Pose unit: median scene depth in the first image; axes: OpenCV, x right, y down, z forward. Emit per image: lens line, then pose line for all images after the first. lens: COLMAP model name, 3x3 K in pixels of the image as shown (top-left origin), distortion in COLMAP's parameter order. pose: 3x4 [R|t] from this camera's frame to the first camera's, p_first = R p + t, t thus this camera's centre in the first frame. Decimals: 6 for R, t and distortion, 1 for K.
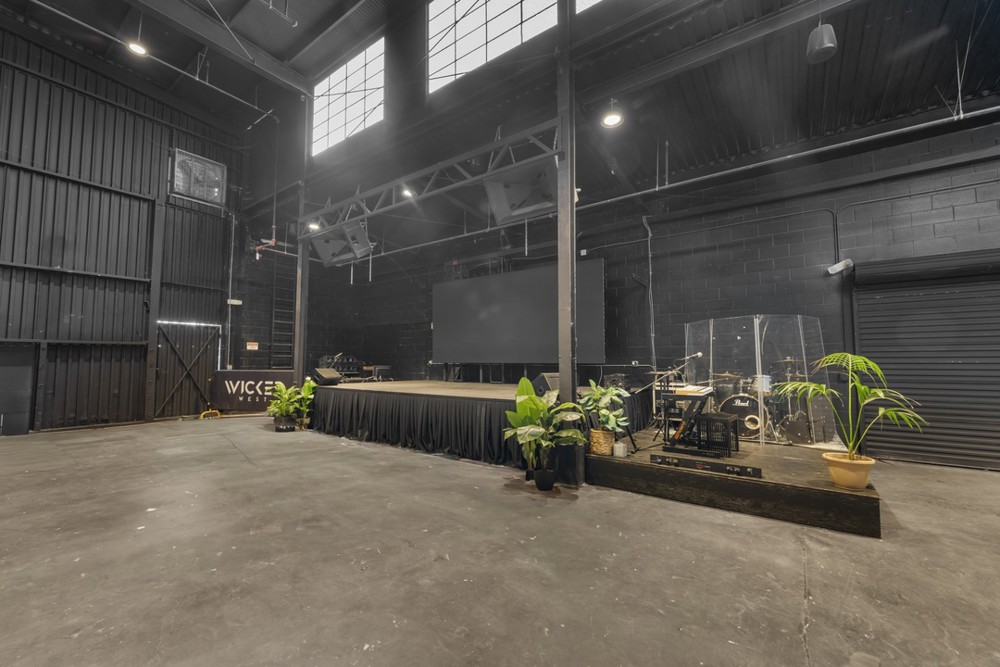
lens RADIAL K [[402.3, 0, 495.8], [0, 402.3, 339.4], [0, 0, 1]] dist [0.006440, 0.000138]
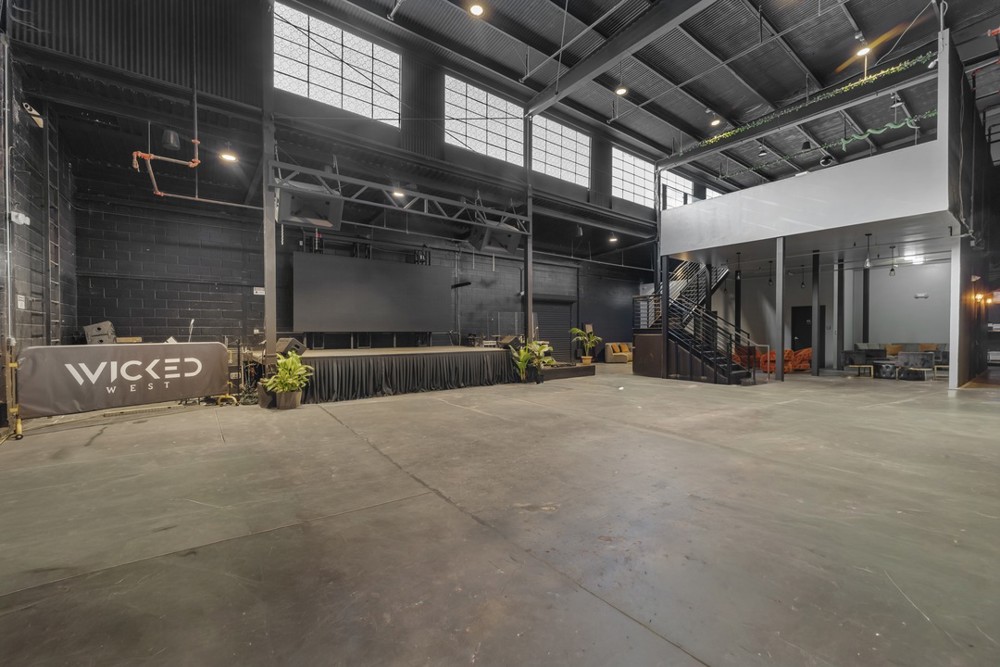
lens RADIAL K [[402.3, 0, 494.6], [0, 402.3, 336.3], [0, 0, 1]] dist [0.006440, 0.000138]
pose [[0.307283, -0.012983, 0.951529, -1.046961], [-0.053373, 0.998098, 0.030854, 0.014104], [-0.950120, -0.060267, 0.306006, 0.257390]]
